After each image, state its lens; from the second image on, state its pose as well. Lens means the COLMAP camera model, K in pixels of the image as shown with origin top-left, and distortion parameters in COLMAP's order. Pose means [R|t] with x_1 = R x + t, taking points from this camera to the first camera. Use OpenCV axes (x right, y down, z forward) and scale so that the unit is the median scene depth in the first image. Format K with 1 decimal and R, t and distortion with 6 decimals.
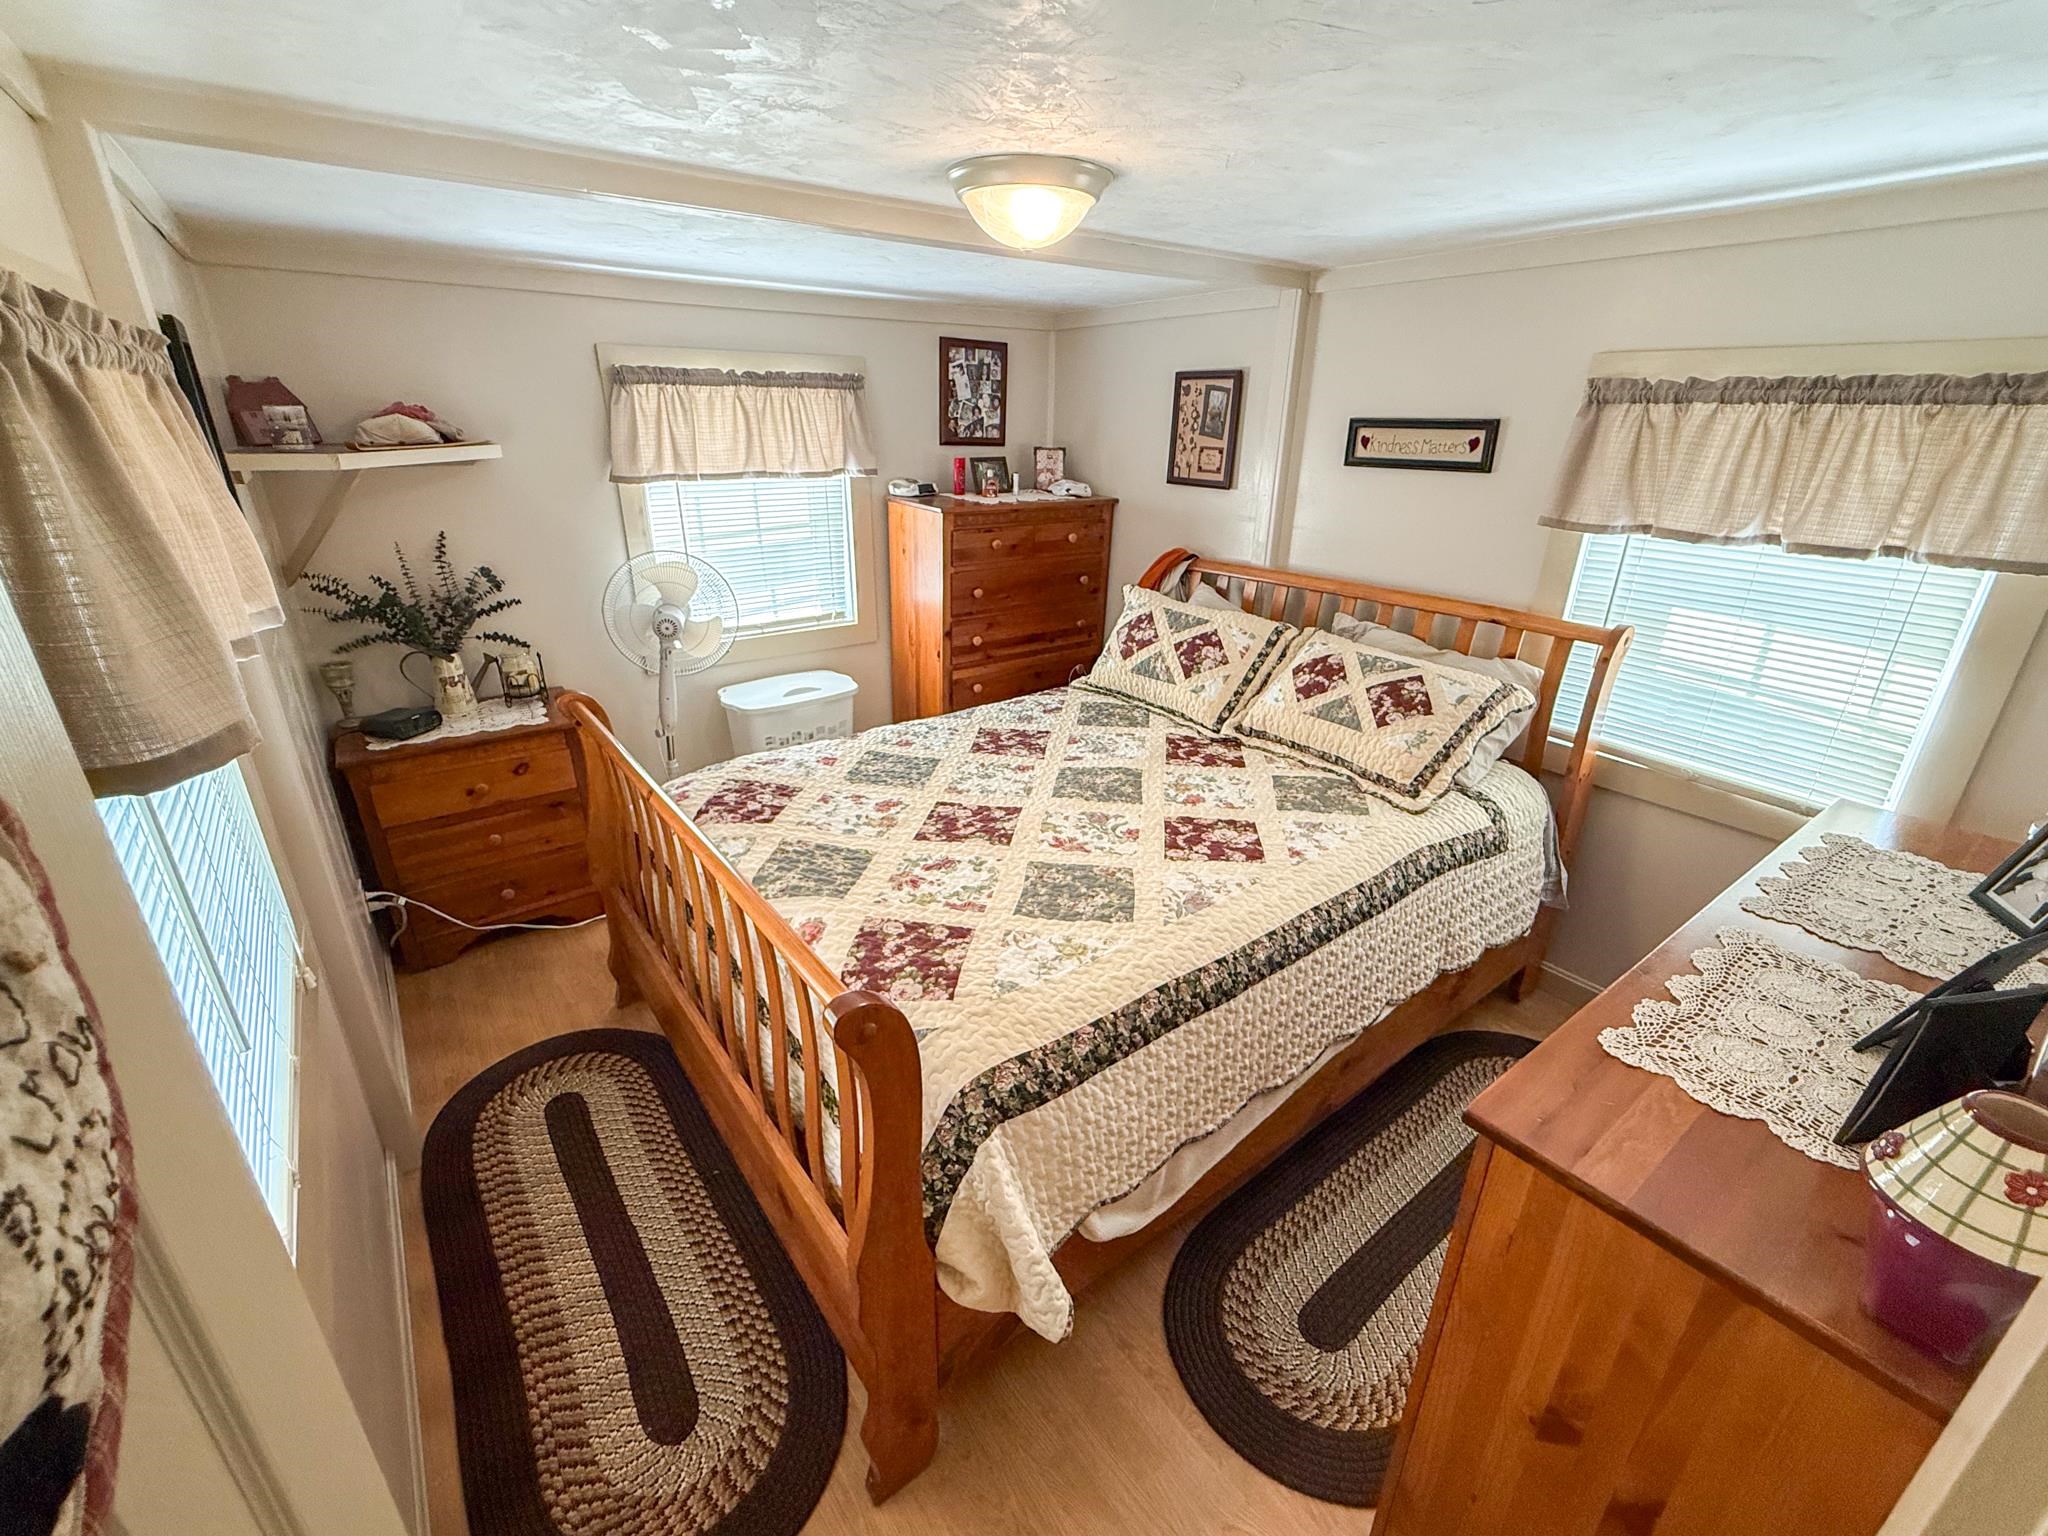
lens RADIAL K [[877.2, 0, 1023.1], [0, 877.2, 762.9], [0, 0, 1]] dist [-0.001527, -0.000116]
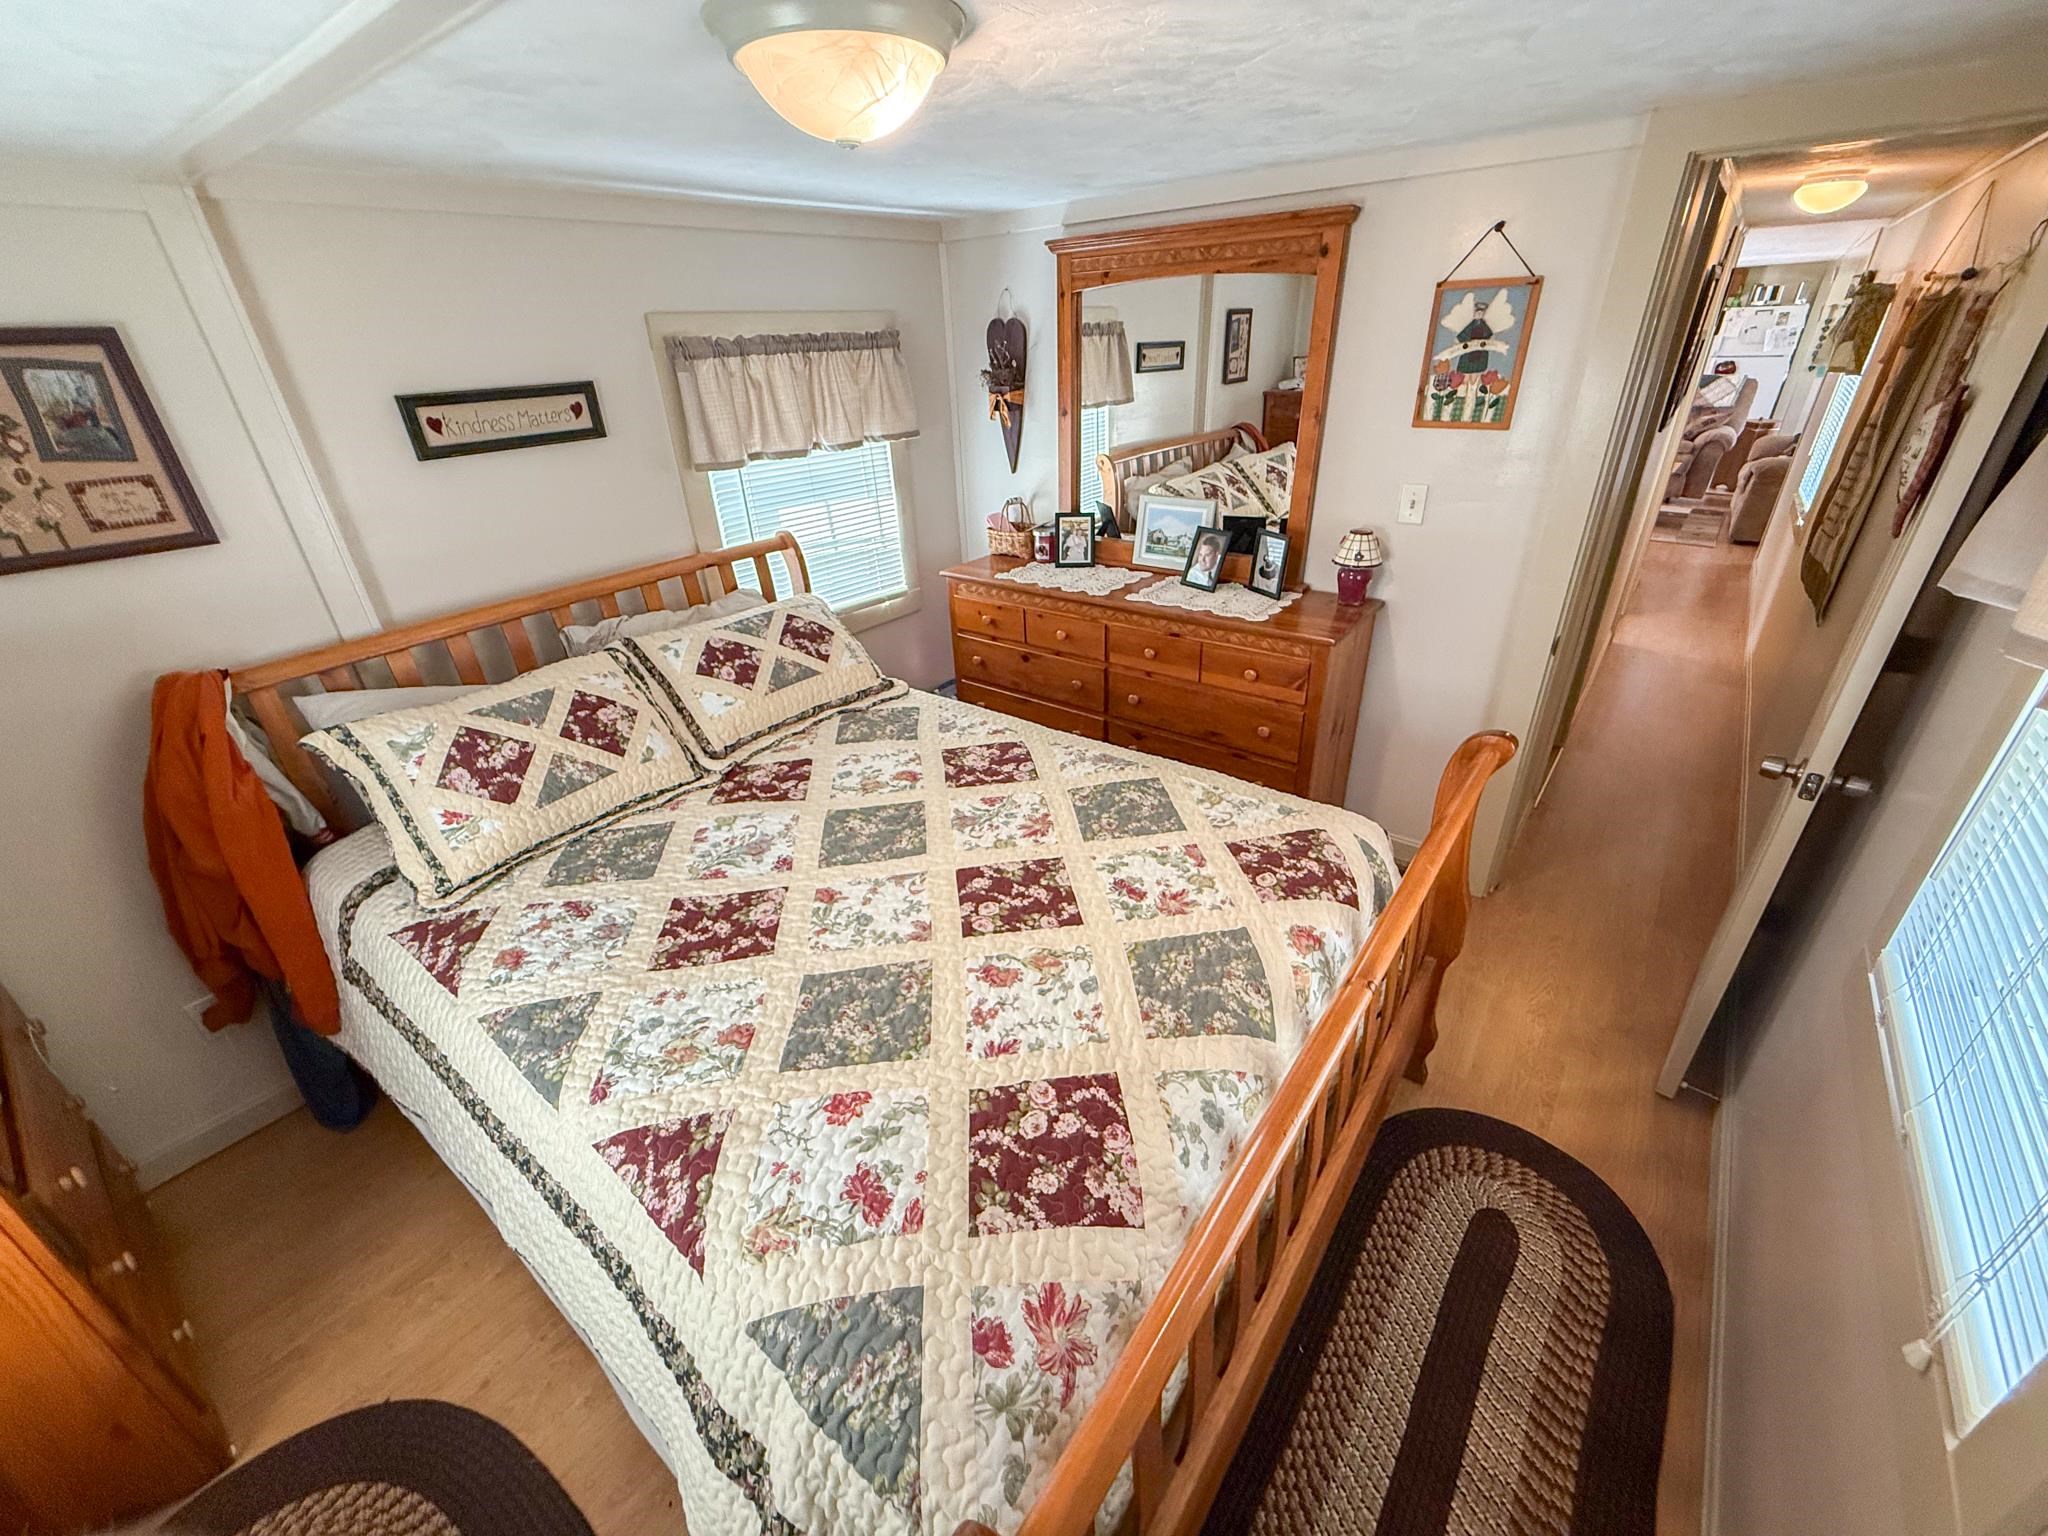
lens RADIAL K [[813.5, 0, 1023.5], [0, 813.5, 761.7], [0, 0, 1]] dist [0.000586, 0.000020]
pose [[-0.260638, -0.451971, 0.853106, -0.581697], [0.393381, 0.757248, 0.521370, -0.374765], [-0.881657, 0.471485, -0.019571, 0.839707]]
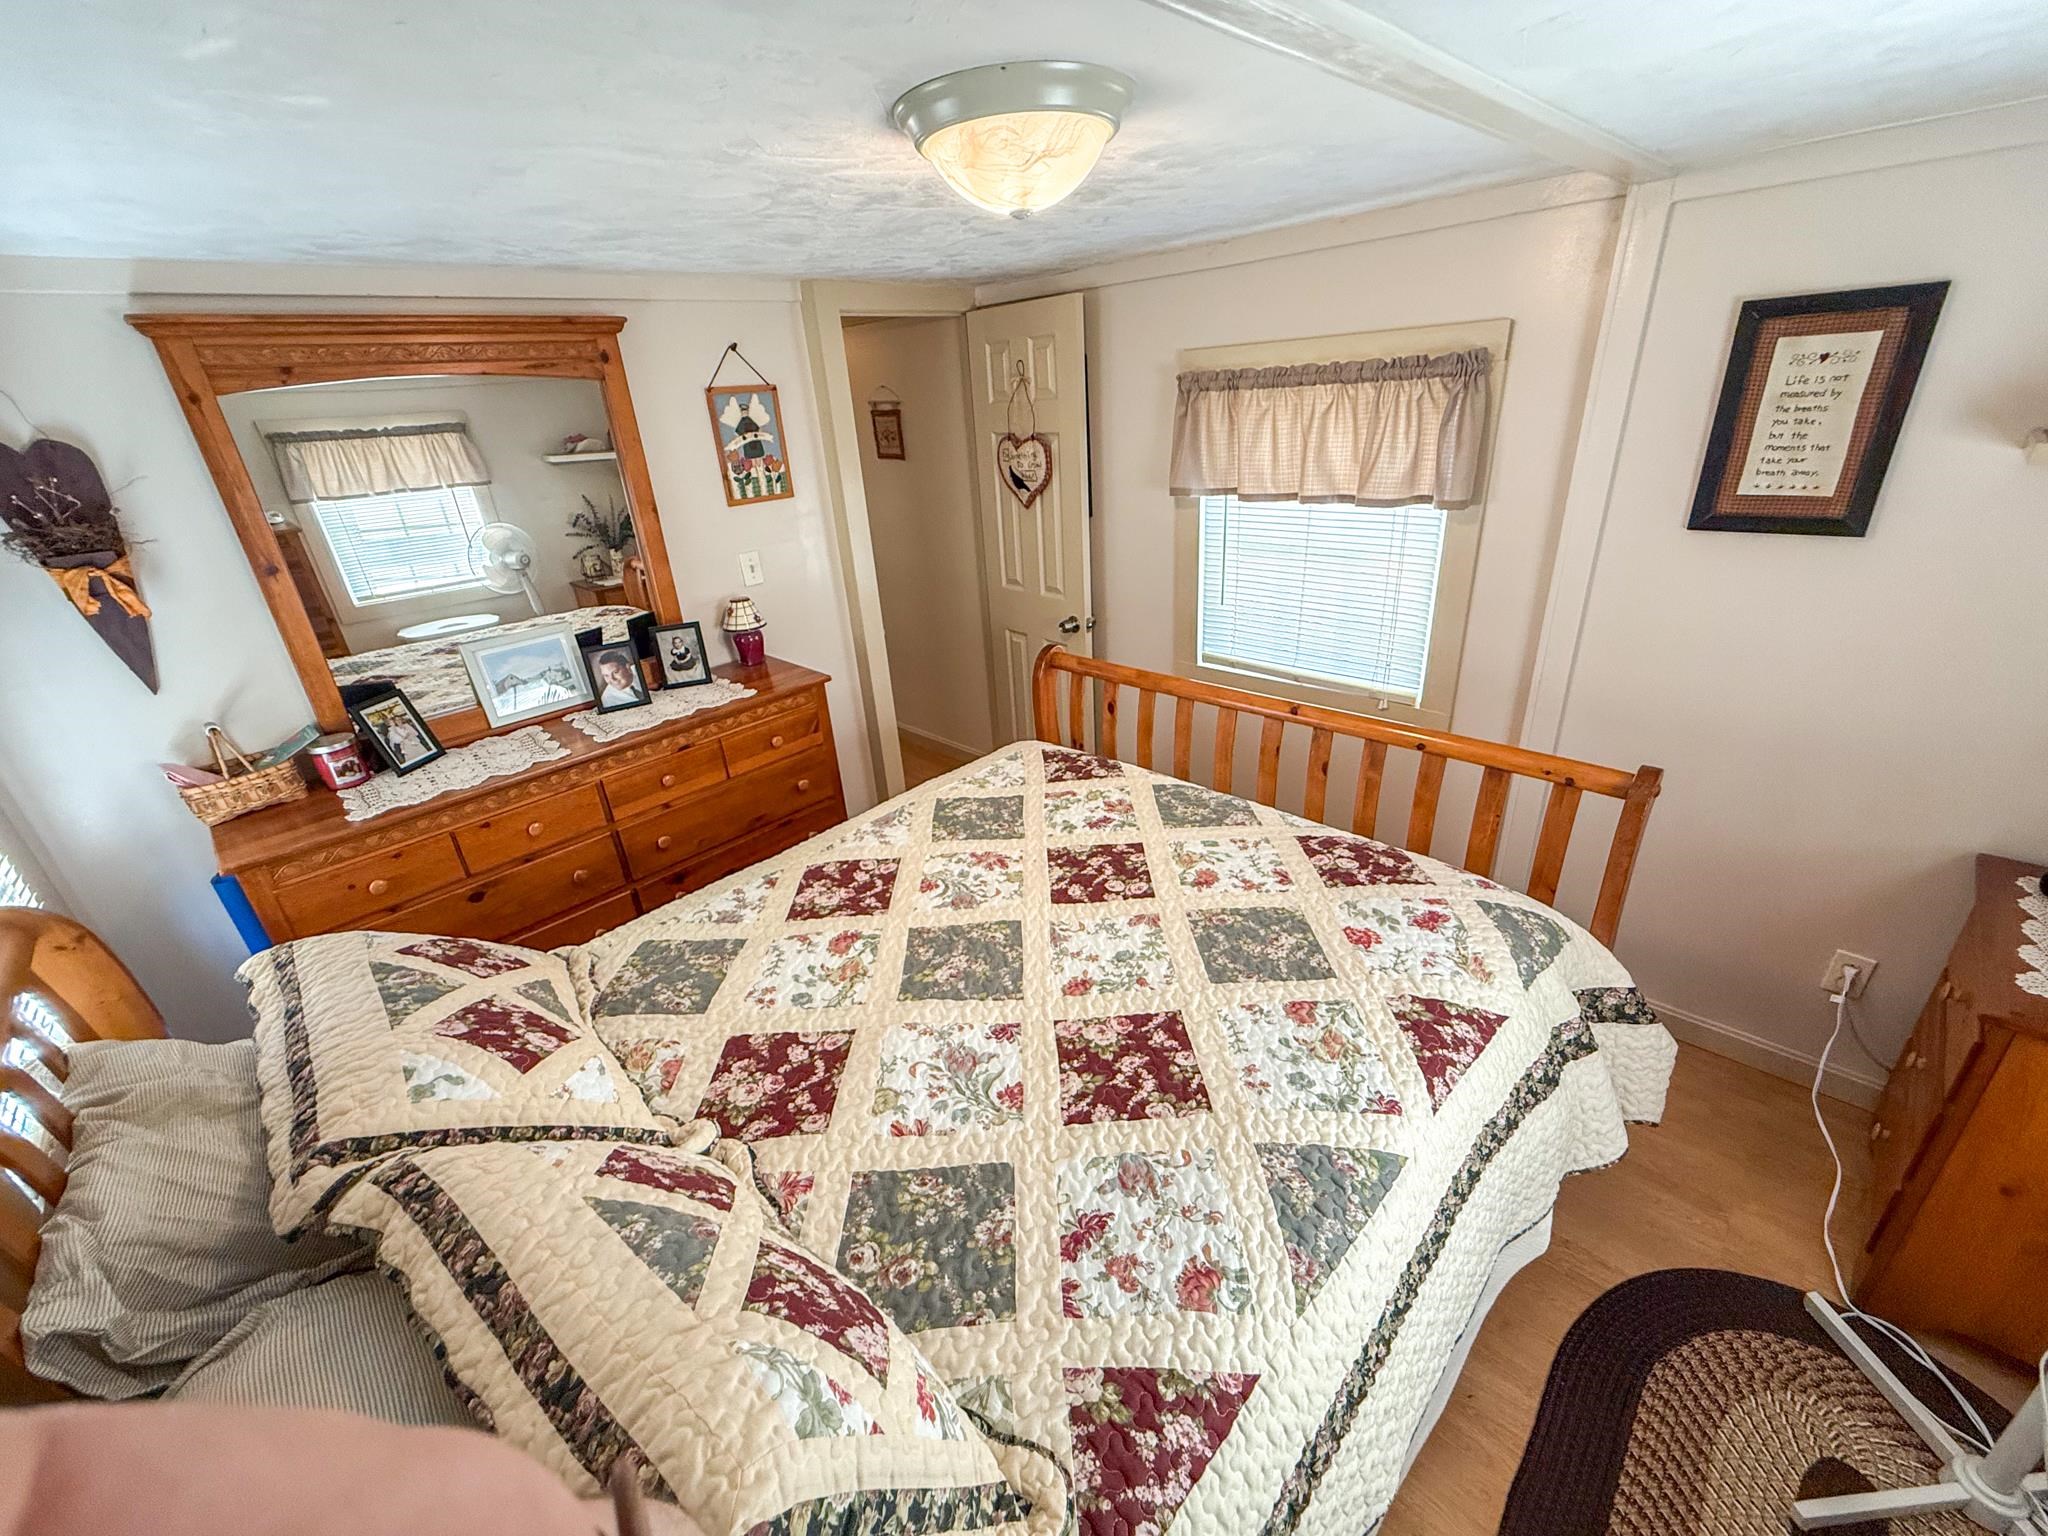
lens RADIAL K [[824.2, 0, 1007.9], [0, 824.2, 767.7], [0, 0, 1]] dist [0.000337, 0.000195]
pose [[-0.989218, 0.107198, -0.099778, 0.098662], [0.001998, 0.691136, 0.722722, -0.567524], [0.146435, 0.714730, -0.683899, 1.331865]]
